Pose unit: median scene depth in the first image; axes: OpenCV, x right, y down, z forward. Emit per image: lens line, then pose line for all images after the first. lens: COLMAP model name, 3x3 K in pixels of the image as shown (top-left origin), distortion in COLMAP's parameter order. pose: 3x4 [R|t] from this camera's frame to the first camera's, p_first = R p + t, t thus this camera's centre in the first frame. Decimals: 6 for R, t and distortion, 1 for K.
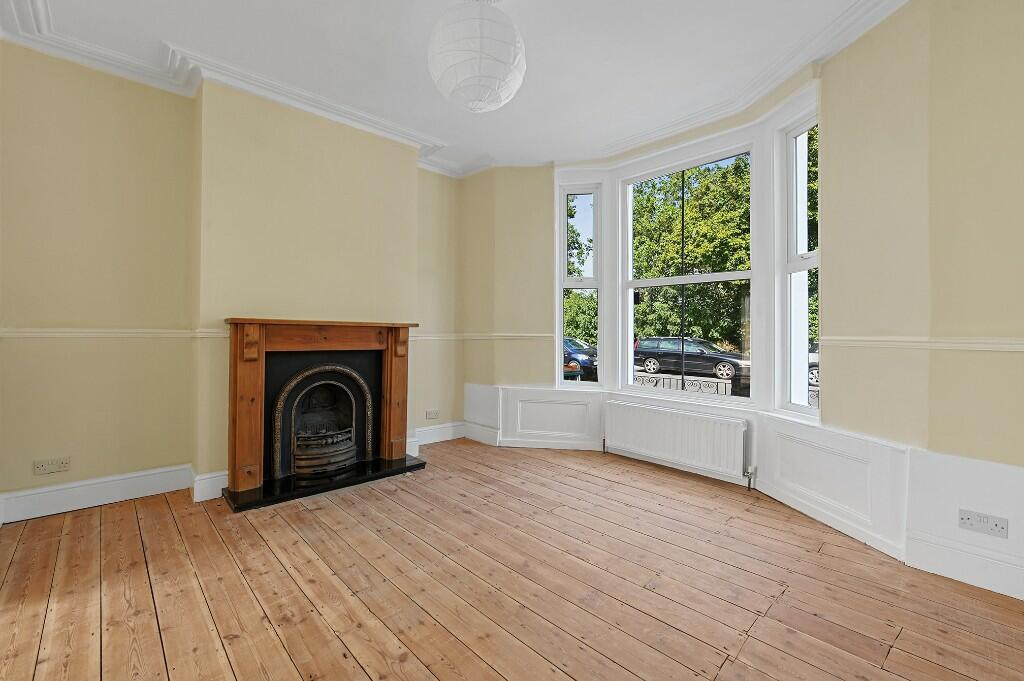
lens RADIAL K [[417.9, 0, 498.2], [0, 417.9, 331.1], [0, 0, 1]] dist [-0.007732, 0.001217]
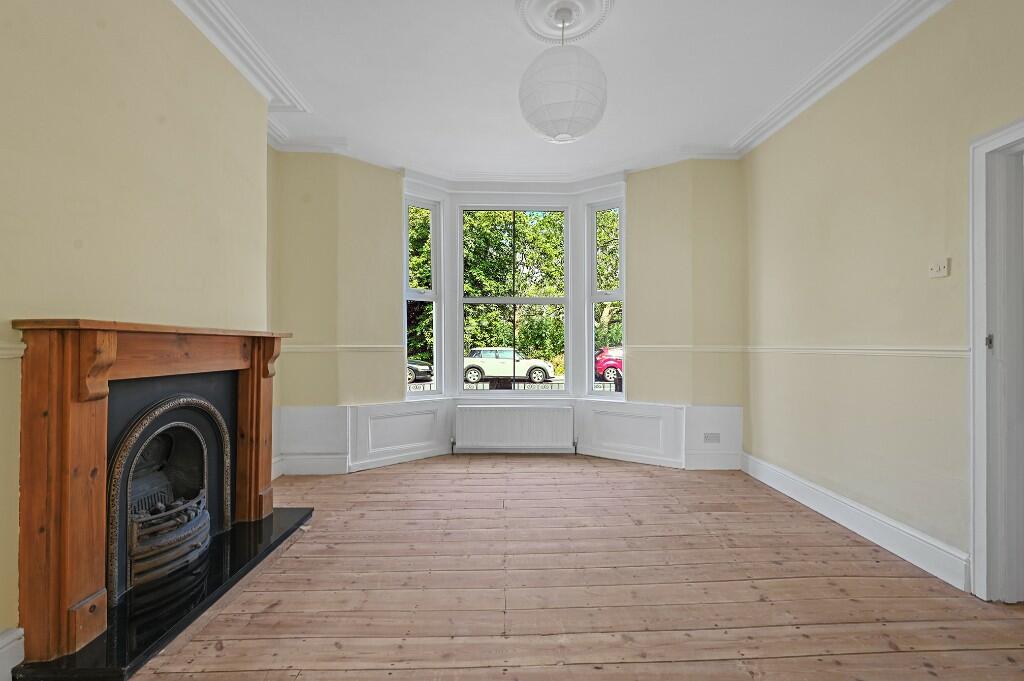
lens RADIAL K [[417.9, 0, 504.0], [0, 417.9, 340.1], [0, 0, 1]] dist [-0.007732, 0.001217]
pose [[0.668594, 0.000939, 0.743627, -0.563464], [-0.000639, 1.000000, -0.000688, -0.004635], [-0.743627, -0.000015, 0.668594, 0.221097]]
